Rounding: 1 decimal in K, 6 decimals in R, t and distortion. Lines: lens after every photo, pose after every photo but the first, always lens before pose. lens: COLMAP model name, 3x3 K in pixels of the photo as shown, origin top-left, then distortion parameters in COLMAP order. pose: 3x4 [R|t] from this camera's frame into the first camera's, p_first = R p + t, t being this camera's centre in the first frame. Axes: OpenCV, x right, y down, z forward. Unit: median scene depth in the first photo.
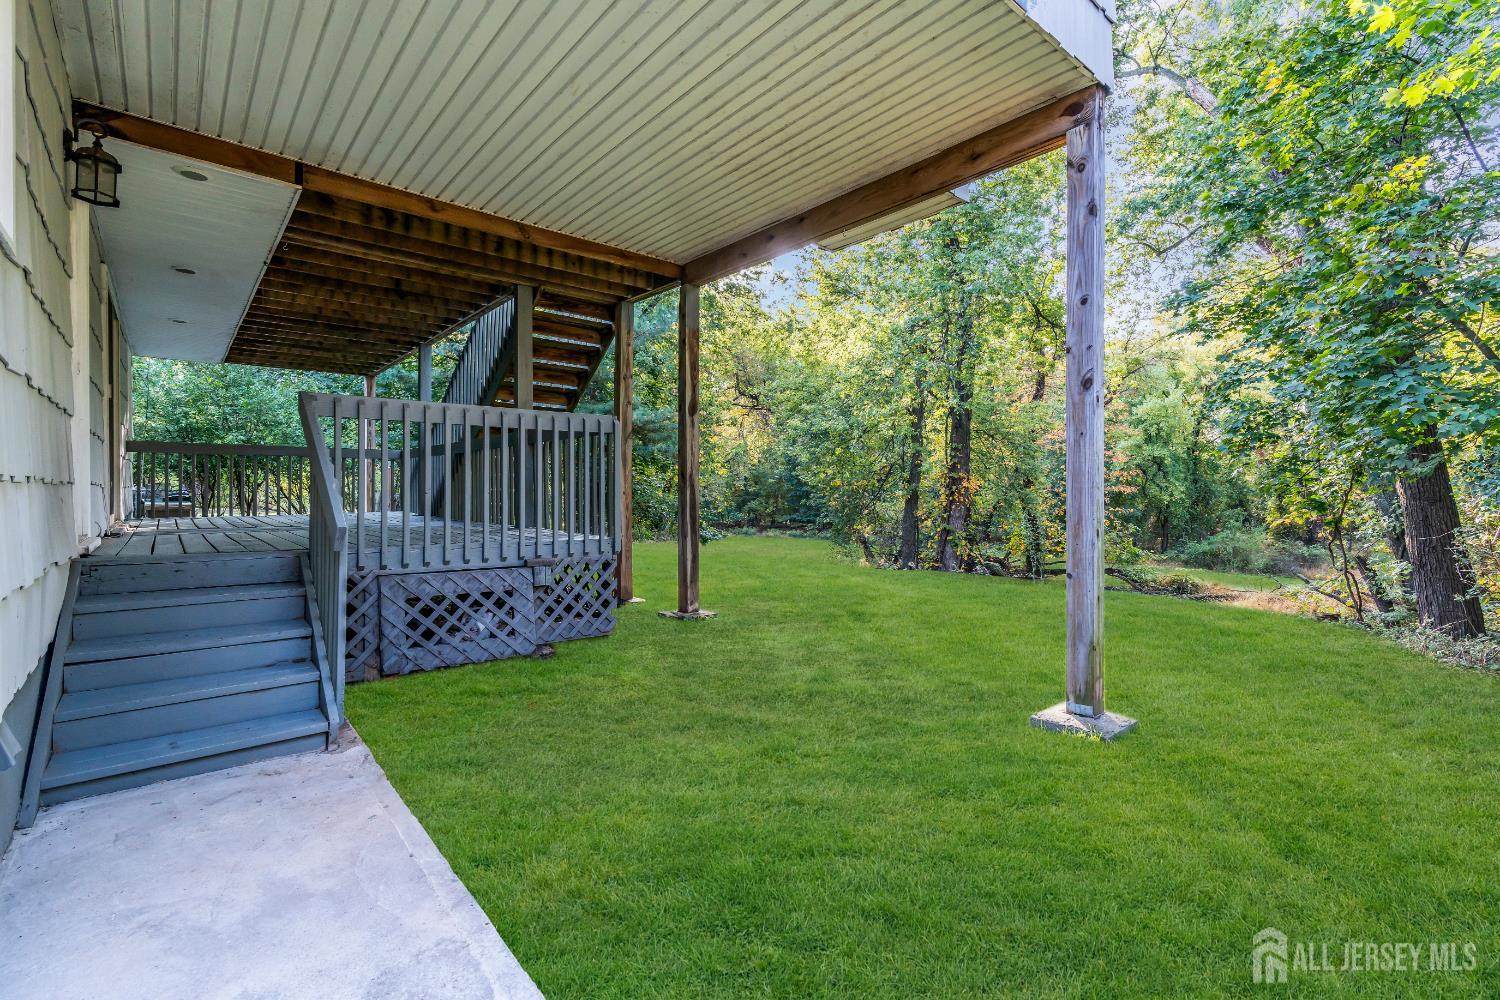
lens RADIAL K [[668.8, 0, 748.6], [0, 668.8, 493.7], [0, 0, 1]] dist [-0.012407, 0.004477]
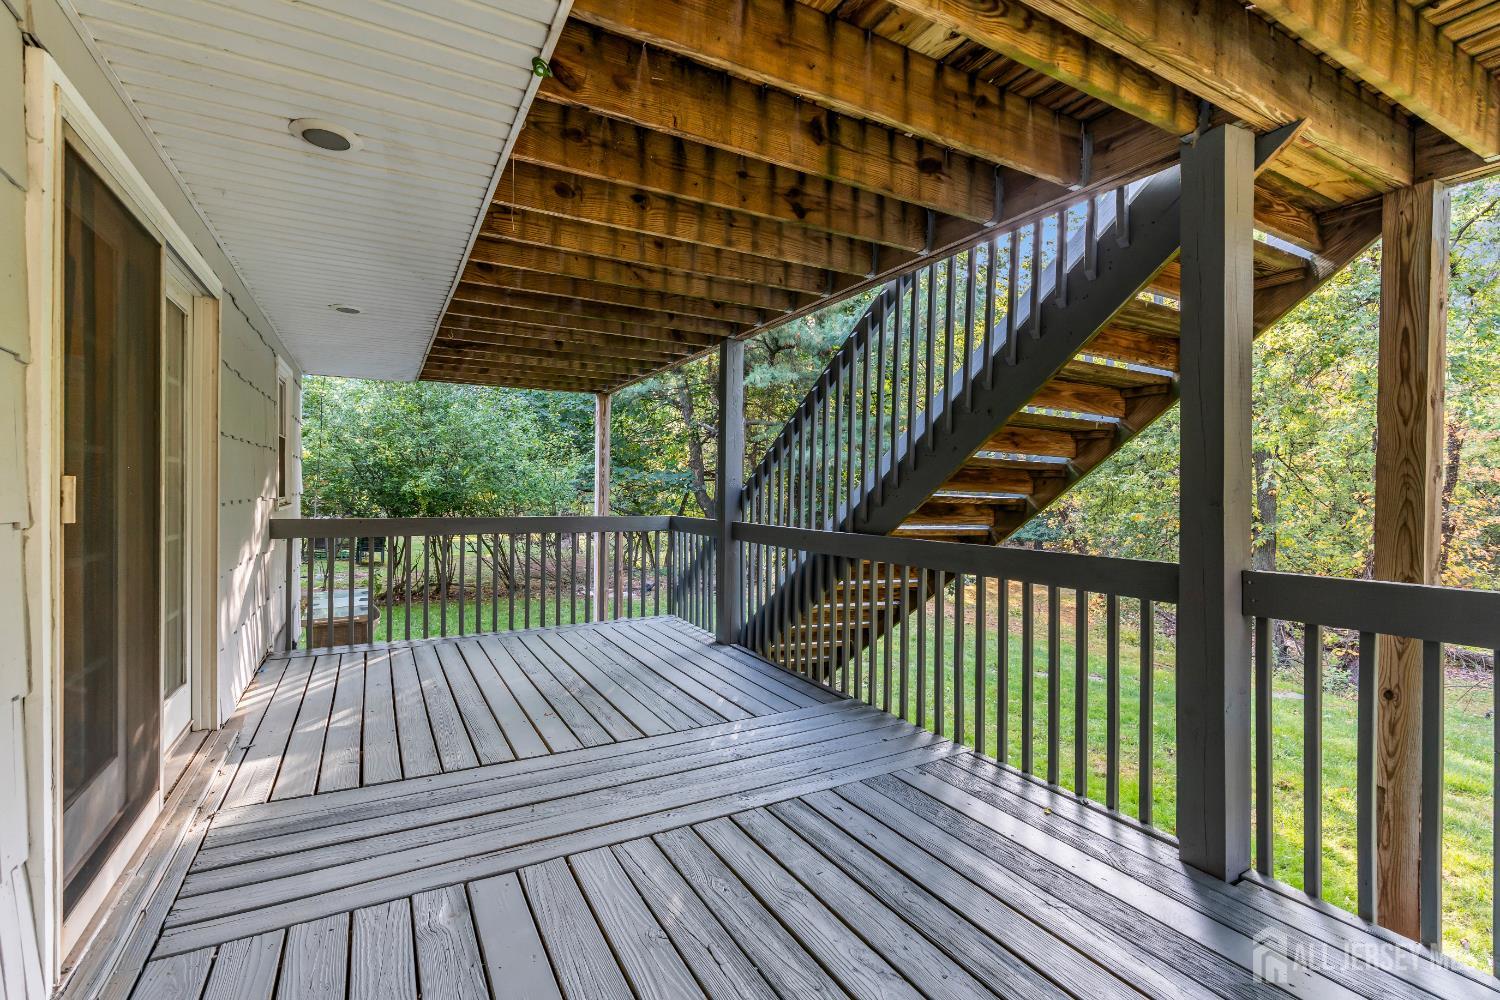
lens RADIAL K [[668.8, 0, 748.6], [0, 668.8, 493.7], [0, 0, 1]] dist [-0.012407, 0.004477]
pose [[0.978451, 0.007279, -0.206351, -0.313460], [-0.008777, 0.999941, -0.006344, -0.078817], [0.206293, 0.008018, 0.978457, 0.397763]]
